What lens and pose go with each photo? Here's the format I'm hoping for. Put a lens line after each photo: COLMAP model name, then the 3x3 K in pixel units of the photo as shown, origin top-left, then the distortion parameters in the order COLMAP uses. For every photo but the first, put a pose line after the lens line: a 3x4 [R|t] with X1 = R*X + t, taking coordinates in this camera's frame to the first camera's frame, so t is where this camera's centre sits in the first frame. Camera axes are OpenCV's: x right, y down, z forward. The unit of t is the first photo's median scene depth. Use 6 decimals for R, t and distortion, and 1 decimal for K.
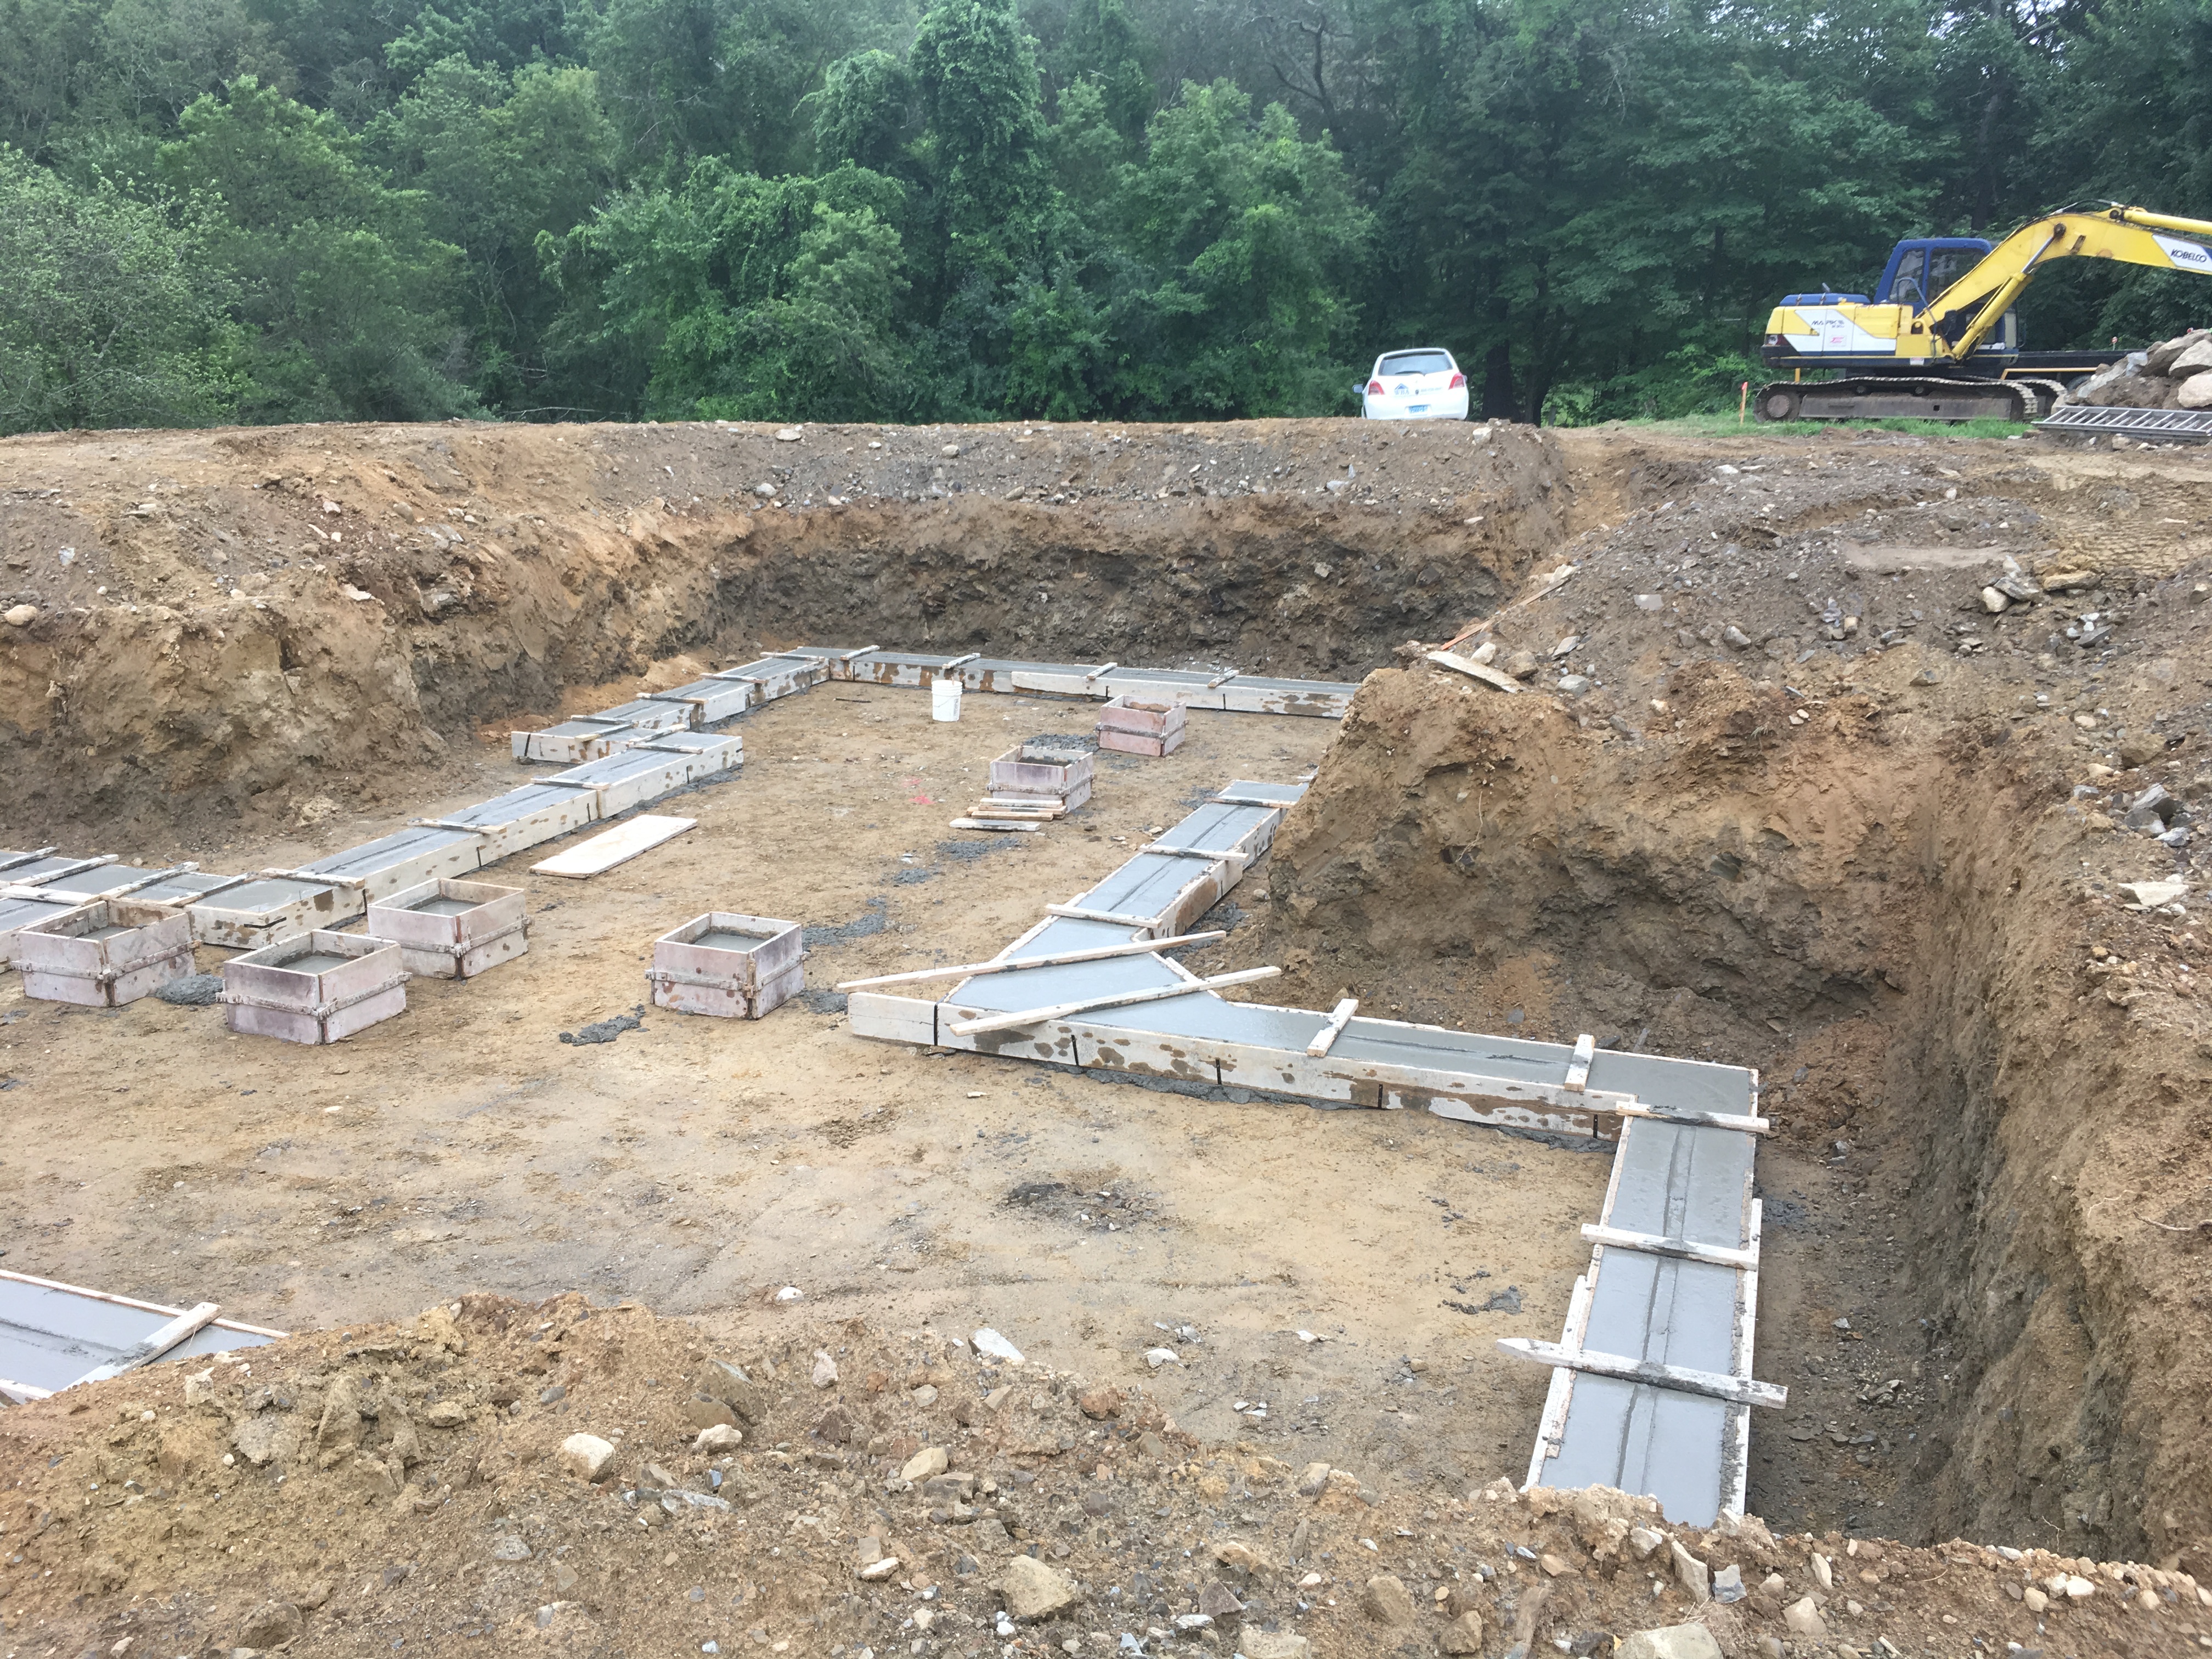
lens RADIAL K [[1890.5, 0, 1101.5], [0, 1890.5, 831.7], [0, 0, 1]] dist [0.027653, -0.017765]
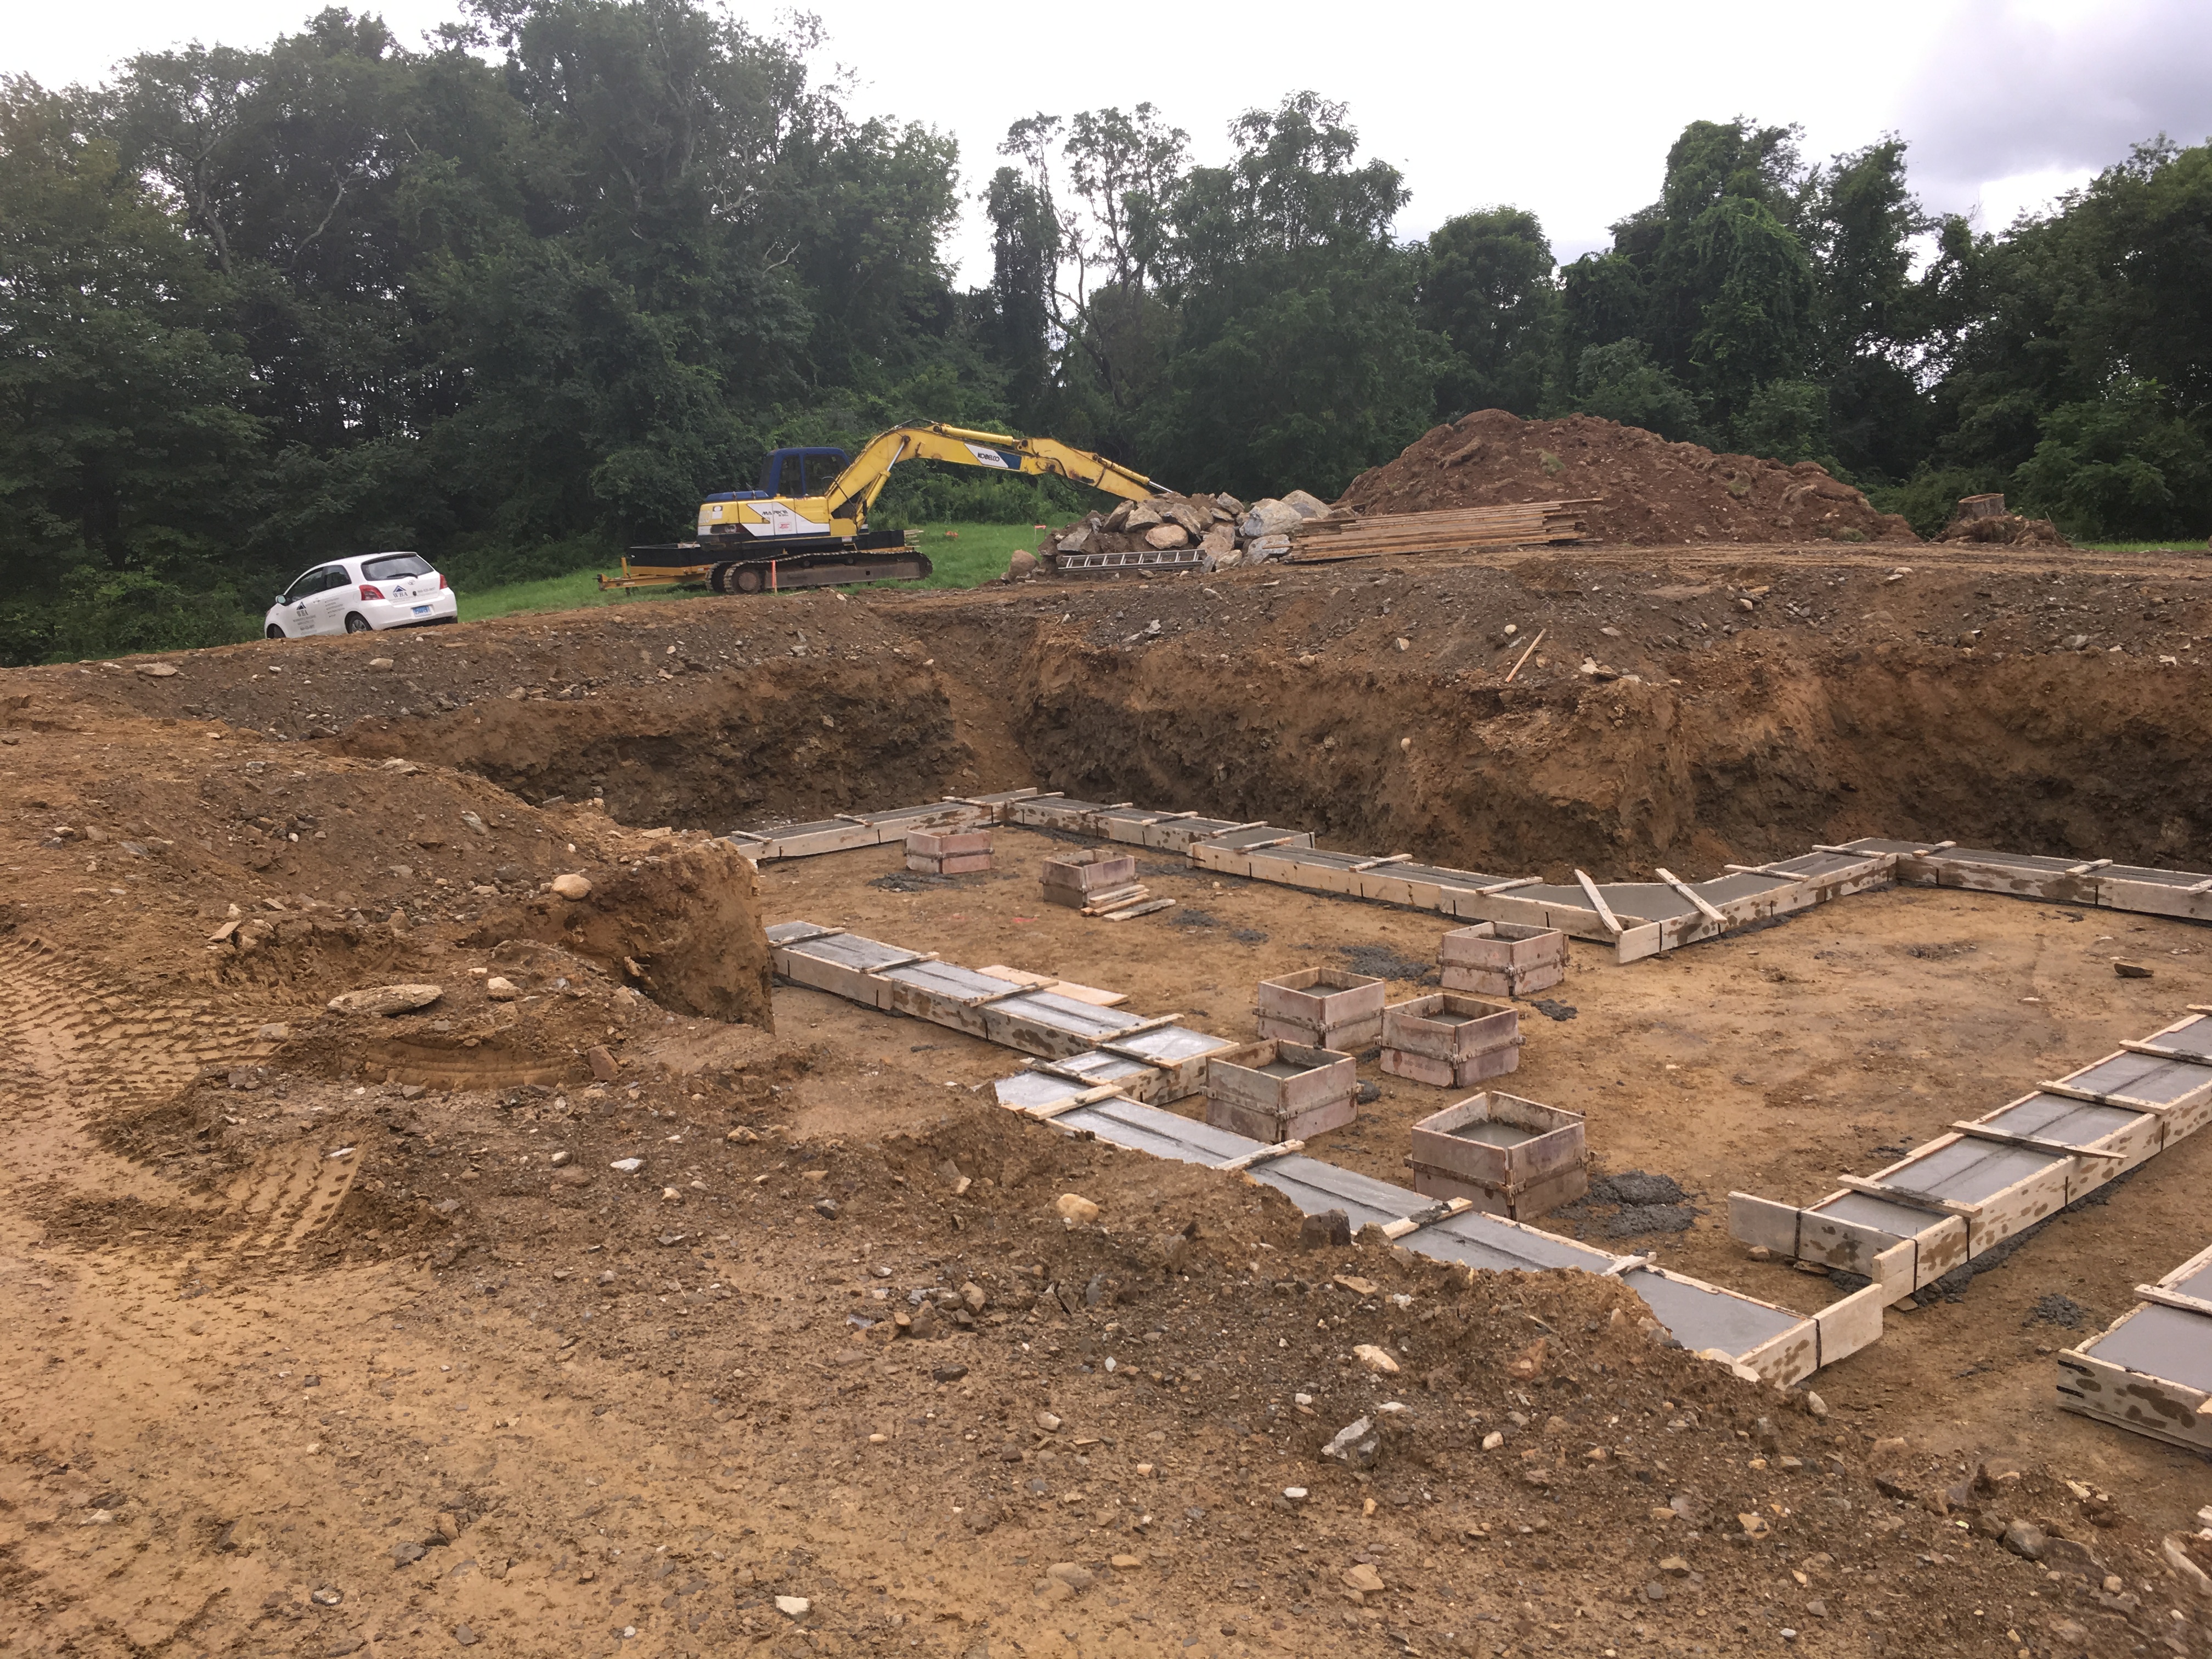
lens RADIAL K [[1890.5, 0, 1102.8], [0, 1890.5, 820.4], [0, 0, 1]] dist [0.027653, -0.017765]
pose [[0.511617, -0.167777, 0.842674, -1.070706], [0.267773, 0.963040, 0.029168, -0.099774], [-0.816423, 0.210722, 0.537634, 0.384776]]
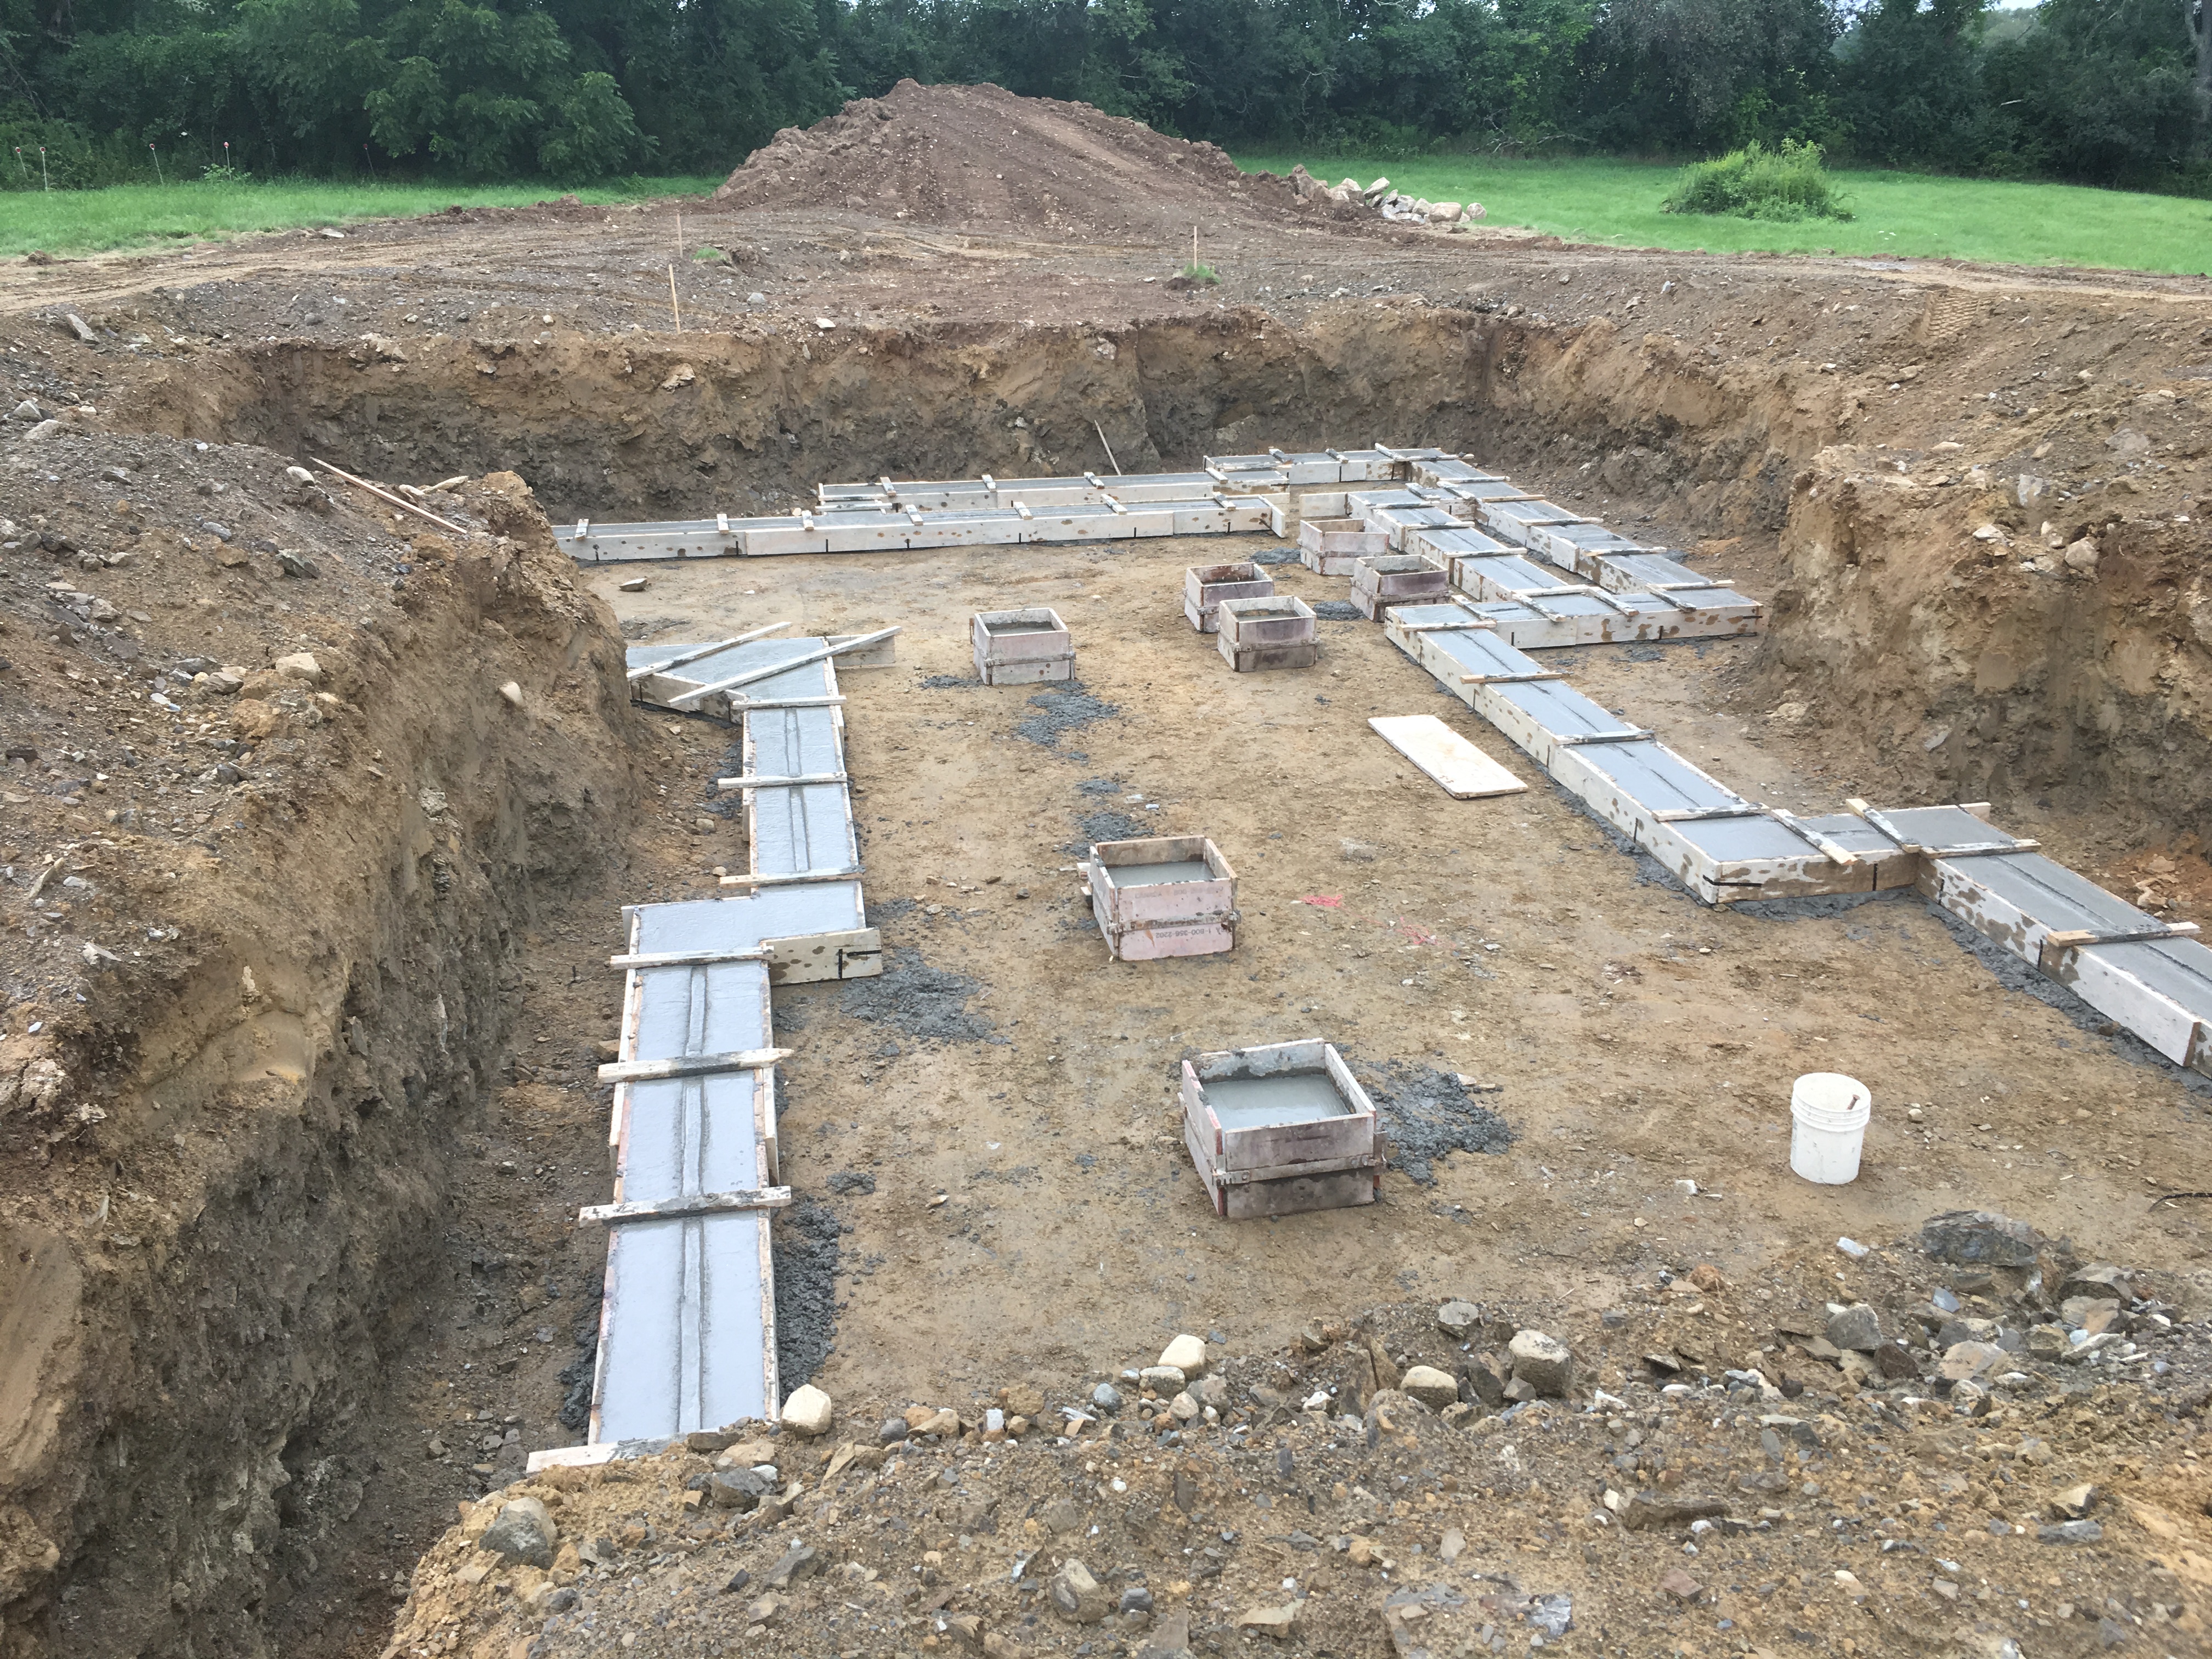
lens RADIAL K [[1890.5, 0, 1106.0], [0, 1890.5, 828.4], [0, 0, 1]] dist [0.027653, -0.017765]
pose [[-0.862925, 0.180095, -0.472151, 0.304941], [-0.129777, 0.824021, 0.551495, -0.427221], [0.488384, 0.537173, -0.687696, 1.519271]]
